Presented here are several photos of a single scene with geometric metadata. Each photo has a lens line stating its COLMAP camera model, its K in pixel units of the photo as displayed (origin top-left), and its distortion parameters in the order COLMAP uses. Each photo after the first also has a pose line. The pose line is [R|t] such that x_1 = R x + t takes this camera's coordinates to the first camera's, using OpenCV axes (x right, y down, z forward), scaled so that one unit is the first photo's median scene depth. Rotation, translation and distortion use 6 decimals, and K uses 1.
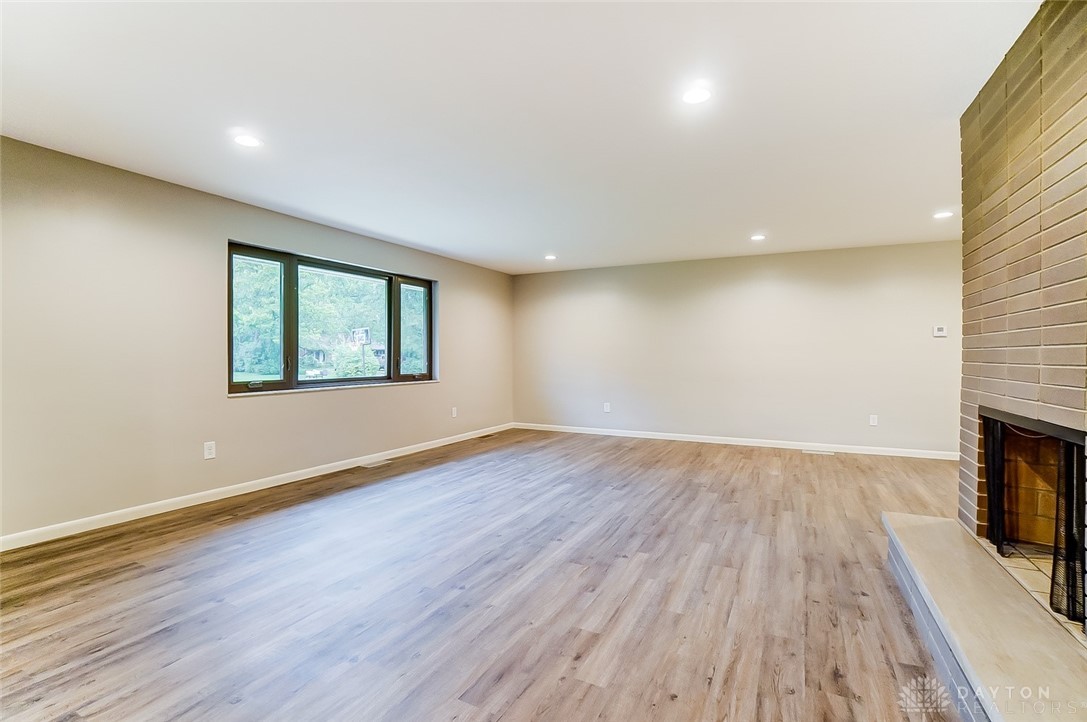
lens RADIAL K [[500.2, 0, 542.3], [0, 500.2, 362.9], [0, 0, 1]] dist [-0.070949, 0.024954]
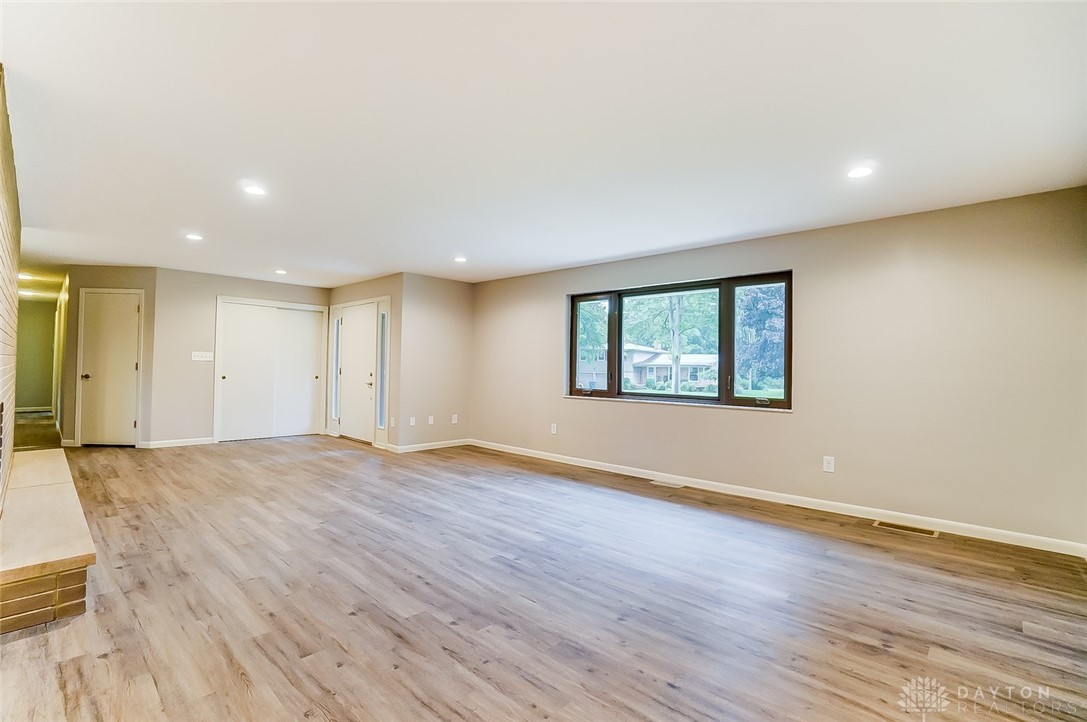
lens RADIAL K [[500.2, 0, 542.3], [0, 500.2, 362.9], [0, 0, 1]] dist [-0.070949, 0.024954]
pose [[-0.277388, -0.016045, -0.960624, 0.995497], [-0.032063, 0.999458, -0.007435, -0.028108], [0.960223, 0.028738, -0.277752, 1.516985]]
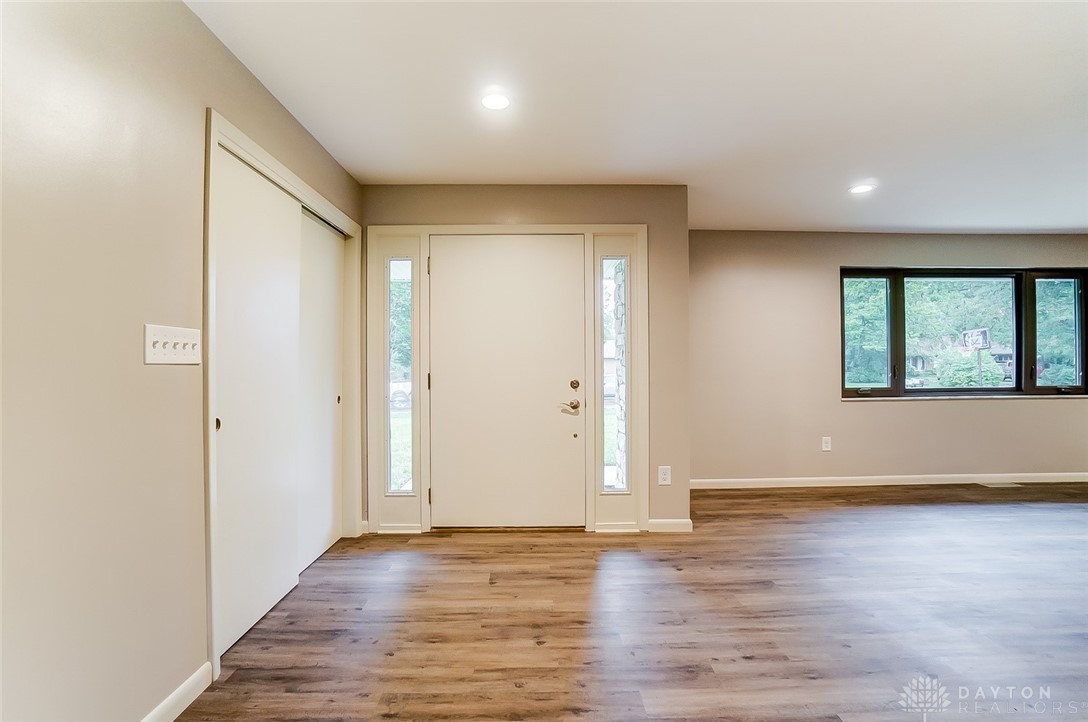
lens RADIAL K [[500.6, 0, 542.8], [0, 500.6, 362.9], [0, 0, 1]] dist [-0.070949, 0.024954]
pose [[0.467998, -0.008560, -0.883688, 0.070810], [-0.004799, 0.999914, -0.012228, -0.003993], [0.883717, 0.009963, 0.467916, -0.222103]]
